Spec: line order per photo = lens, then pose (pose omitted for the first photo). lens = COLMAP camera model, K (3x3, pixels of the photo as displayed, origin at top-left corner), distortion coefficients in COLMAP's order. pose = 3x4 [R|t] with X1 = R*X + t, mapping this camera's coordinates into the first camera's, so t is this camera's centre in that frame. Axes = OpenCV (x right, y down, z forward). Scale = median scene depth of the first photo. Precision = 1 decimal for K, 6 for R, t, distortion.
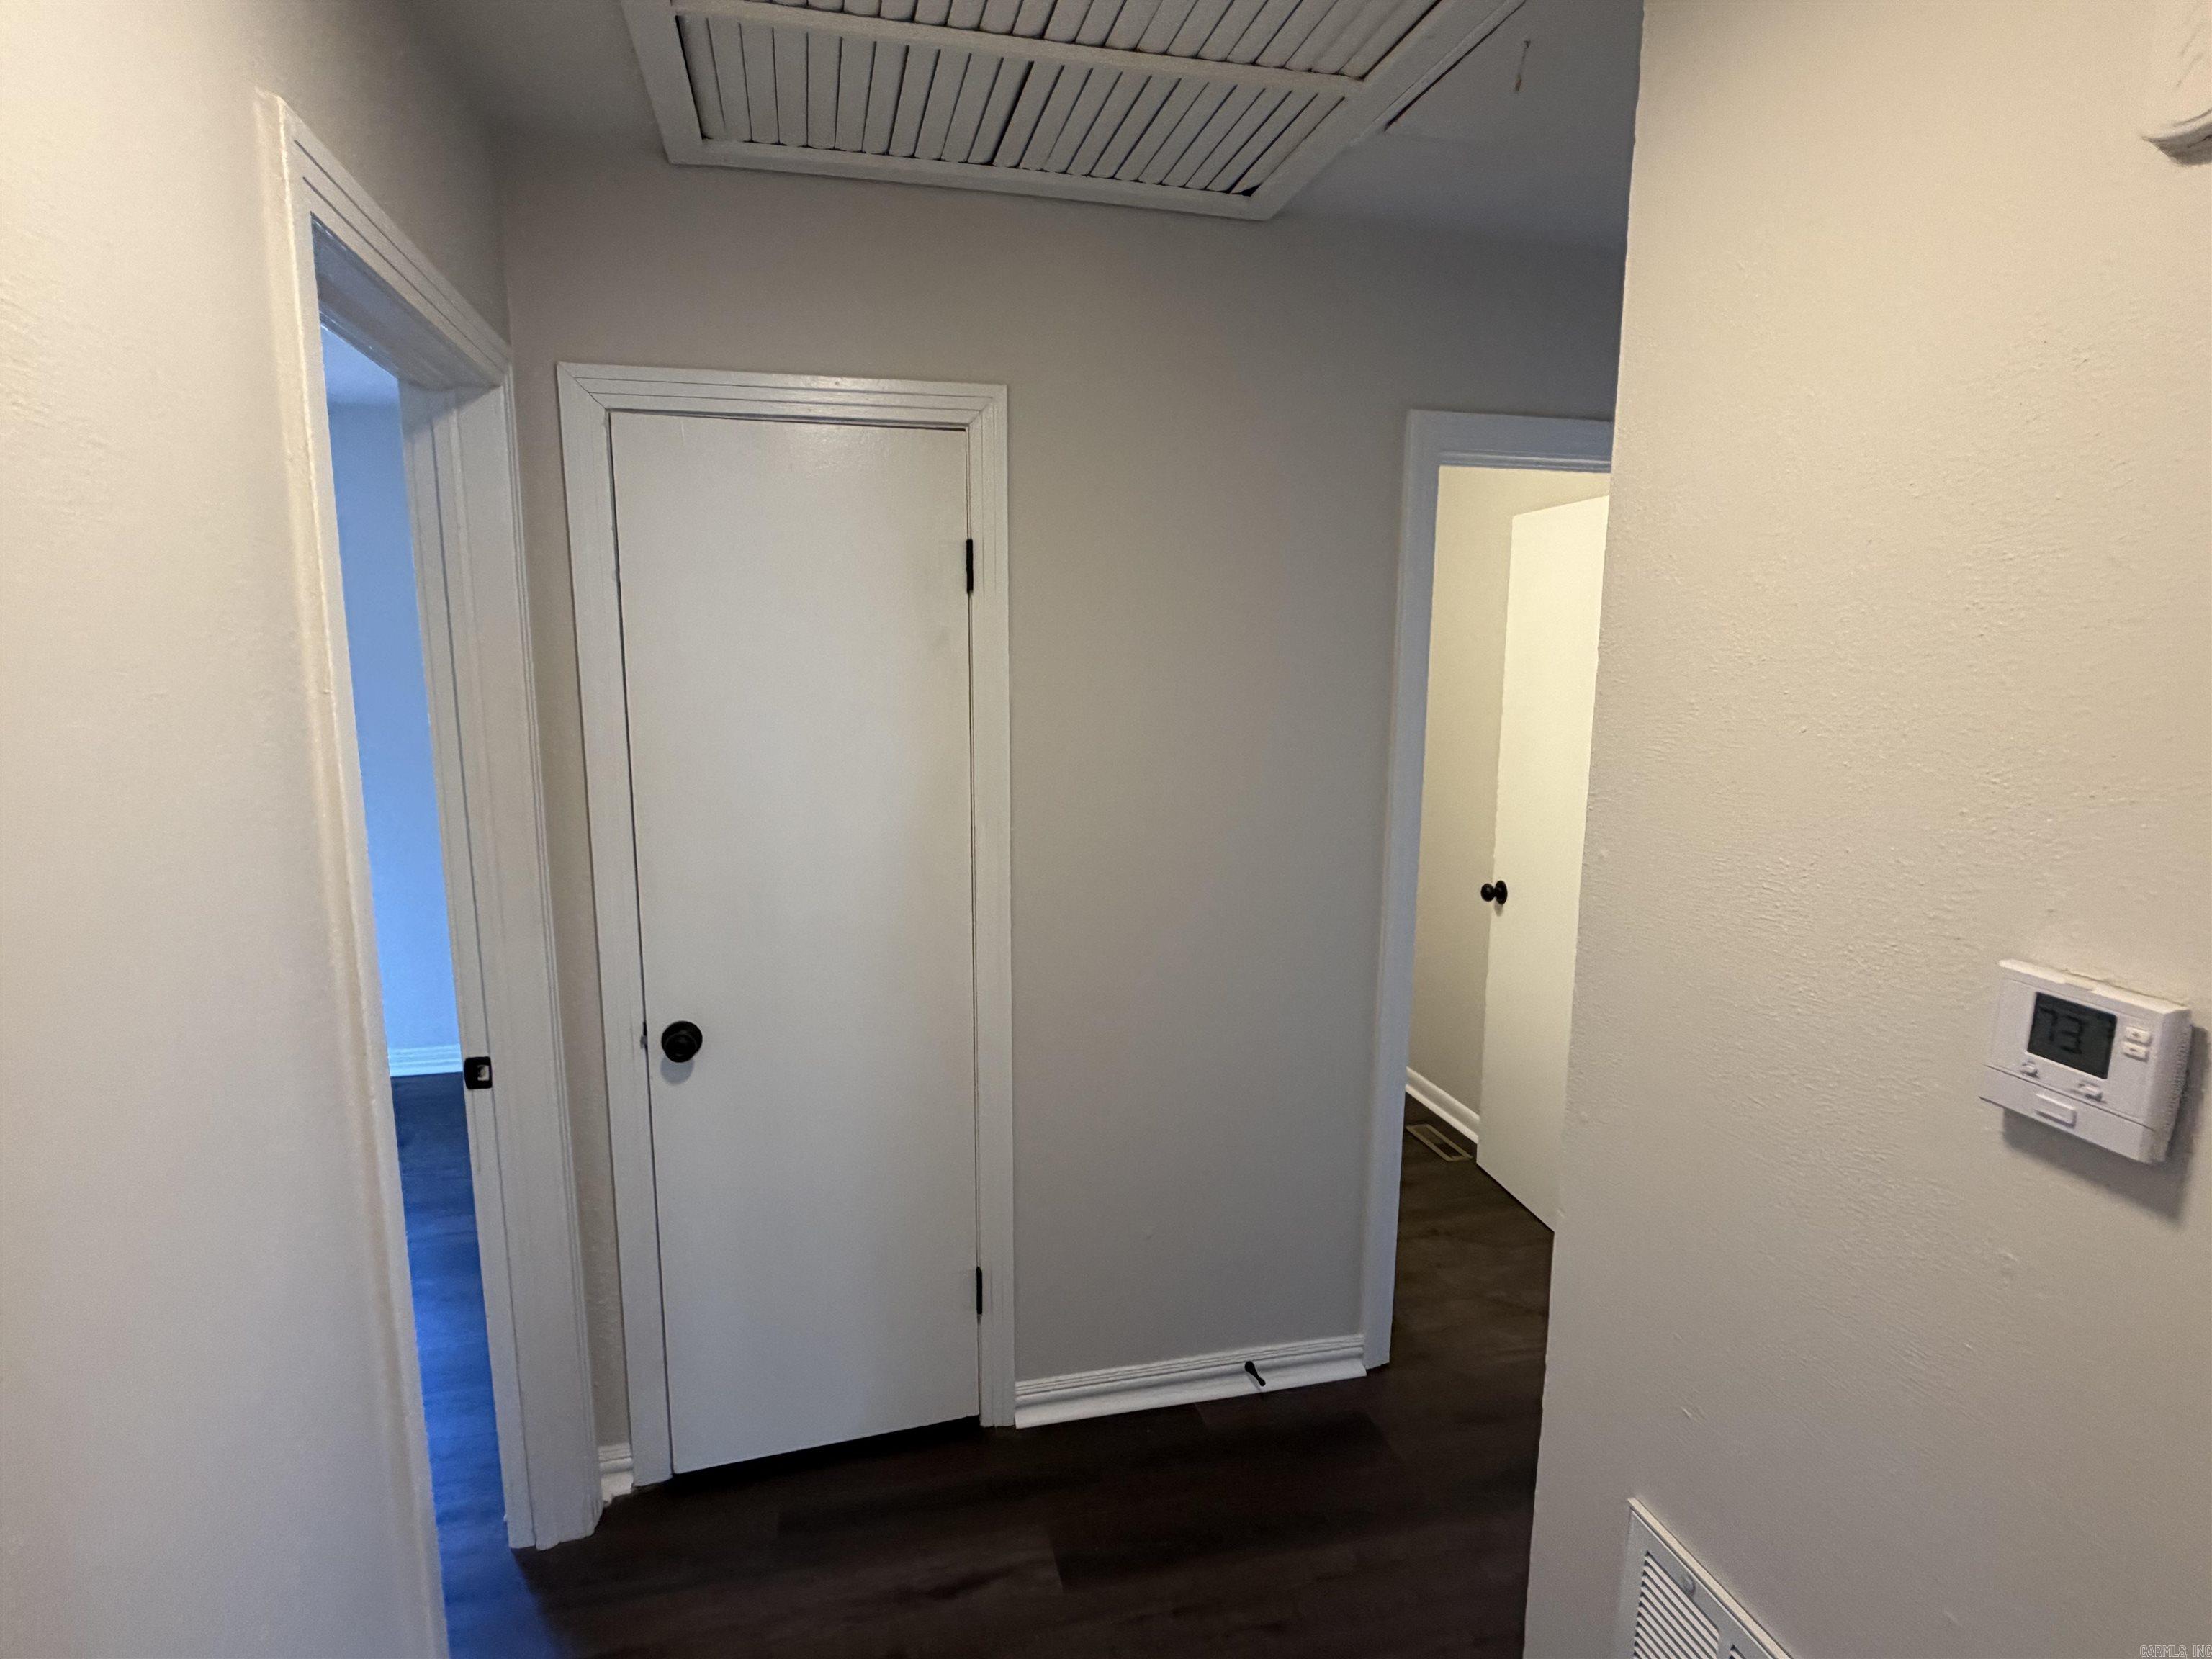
lens RADIAL K [[1160.0, 0, 1104.1], [0, 1160.0, 832.1], [0, 0, 1]] dist [0.002675, -0.001277]
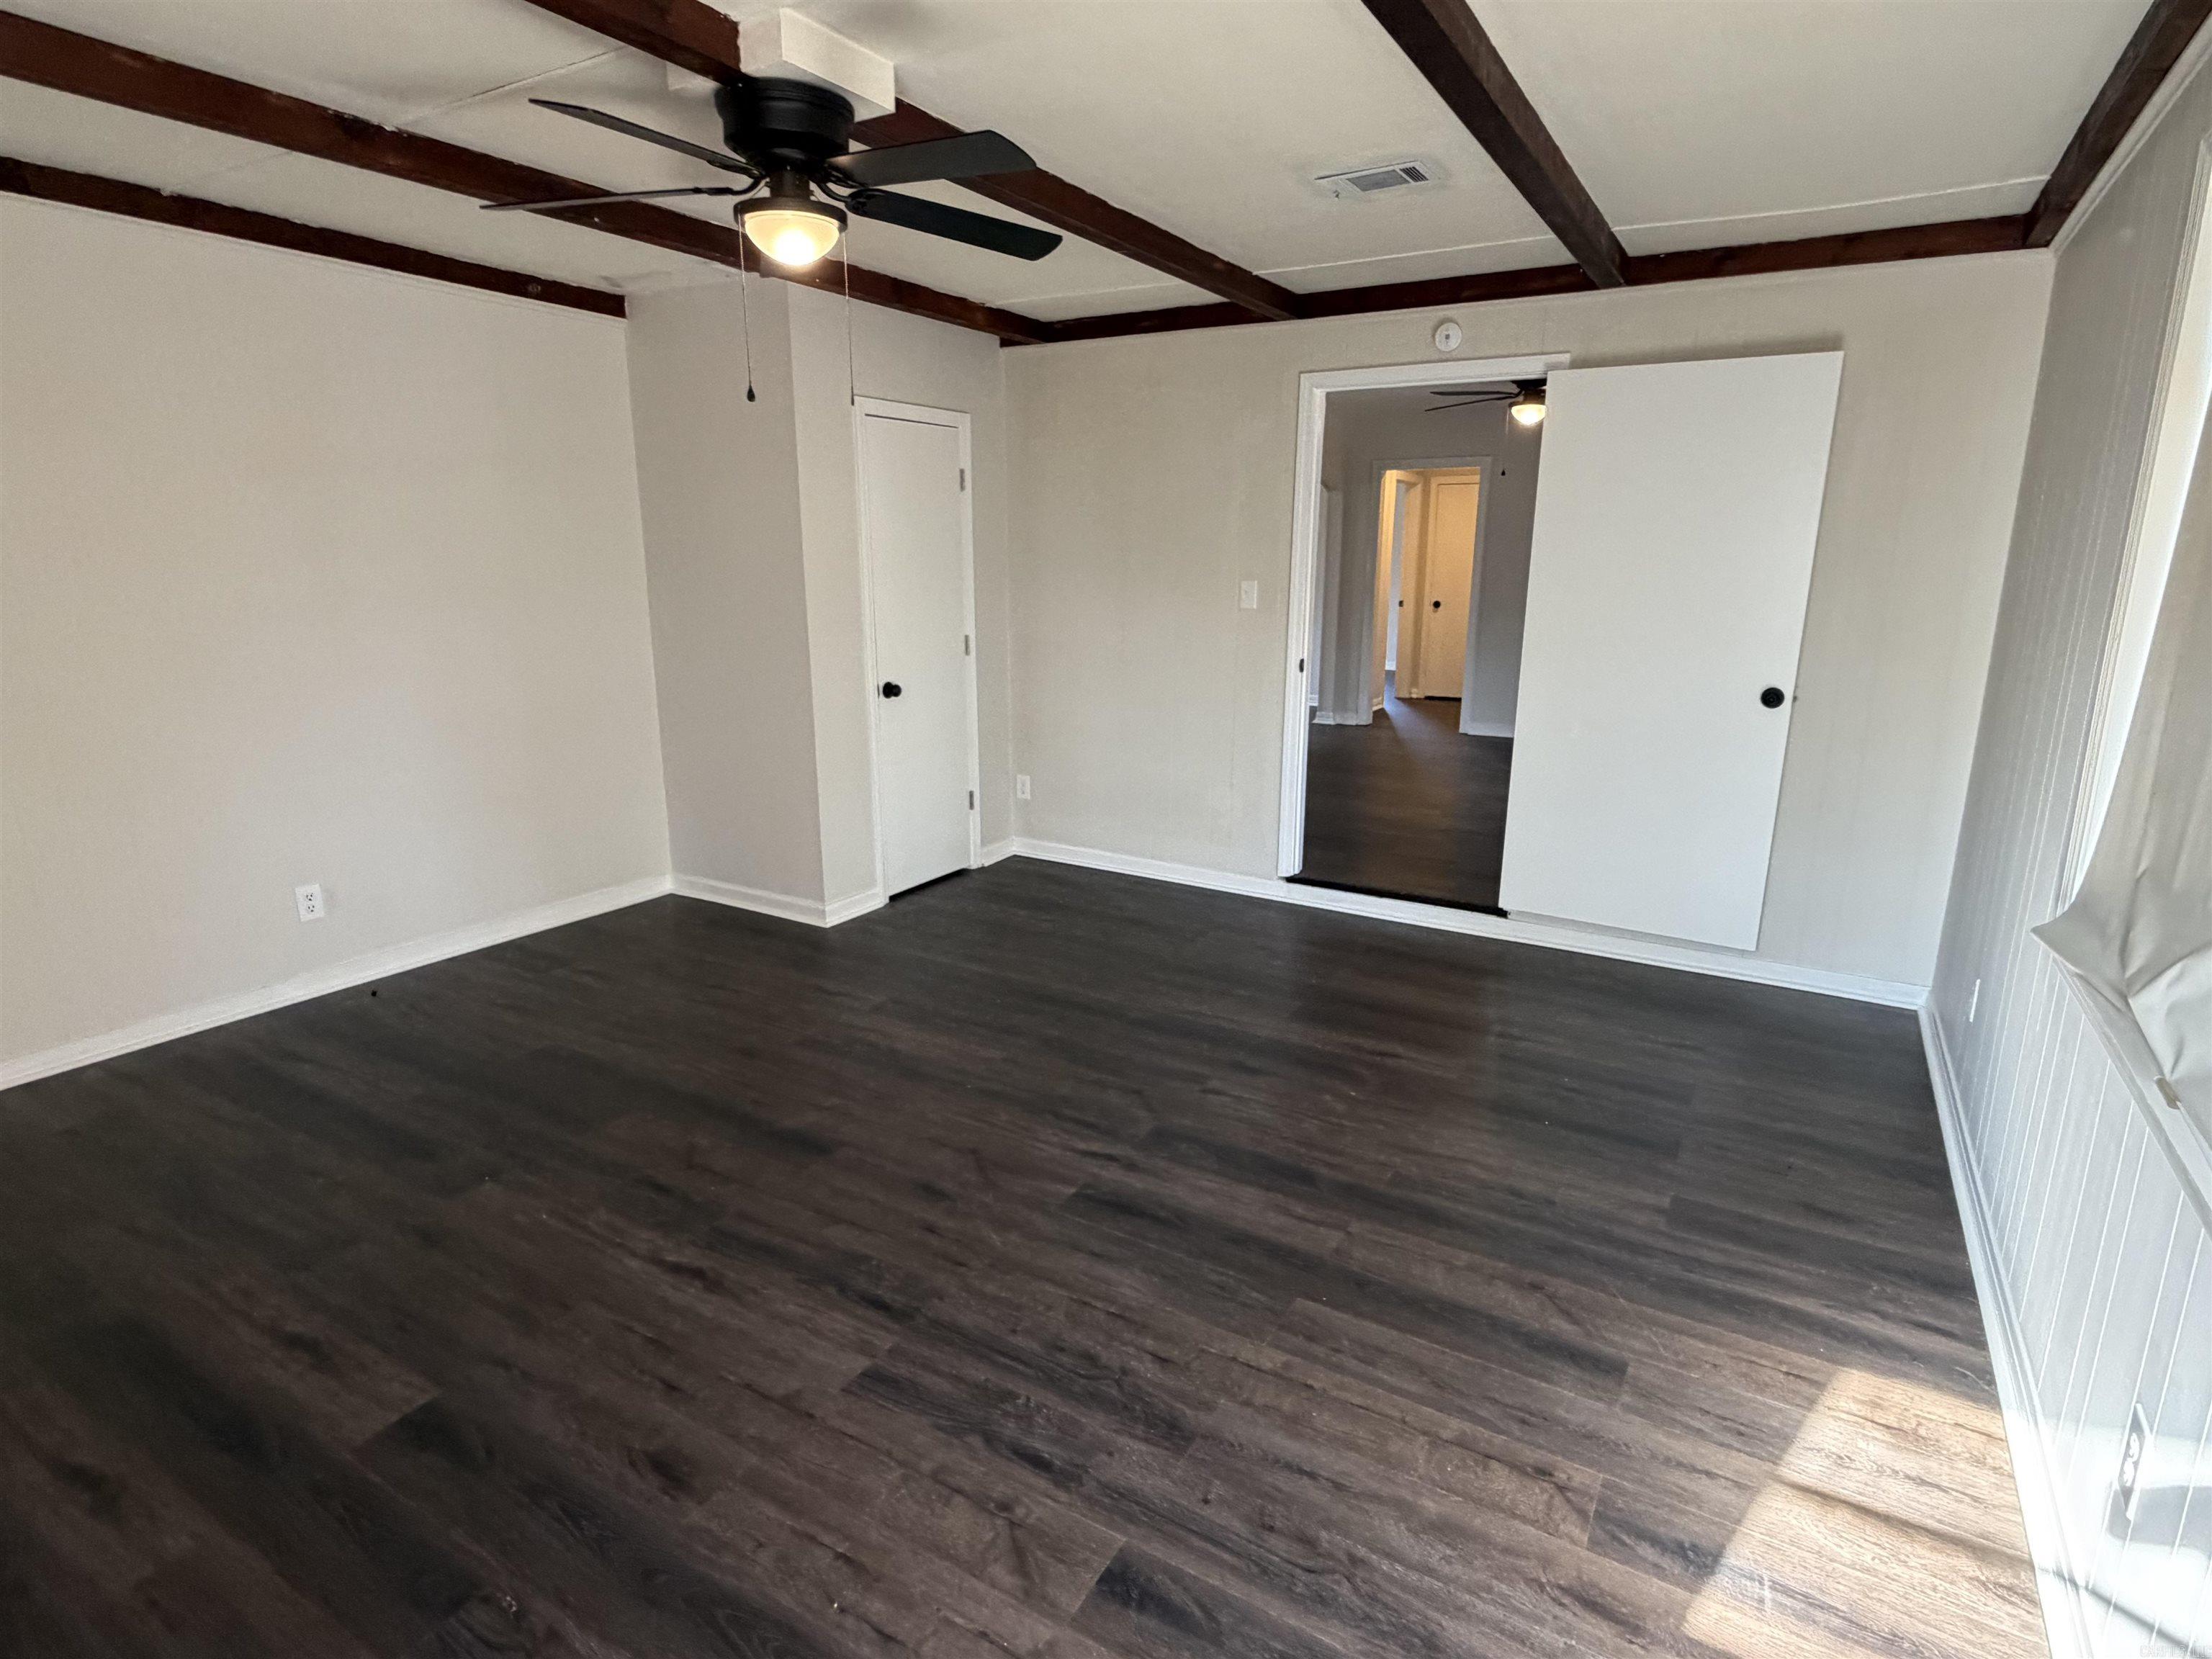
lens RADIAL K [[1160.0, 0, 1103.3], [0, 1160.0, 826.2], [0, 0, 1]] dist [0.002675, -0.001277]
pose [[0.704128, 0.163061, -0.691096, 2.357313], [-0.116484, 0.986616, 0.114107, 0.749289], [0.700453, 0.000156, 0.713698, -3.785341]]
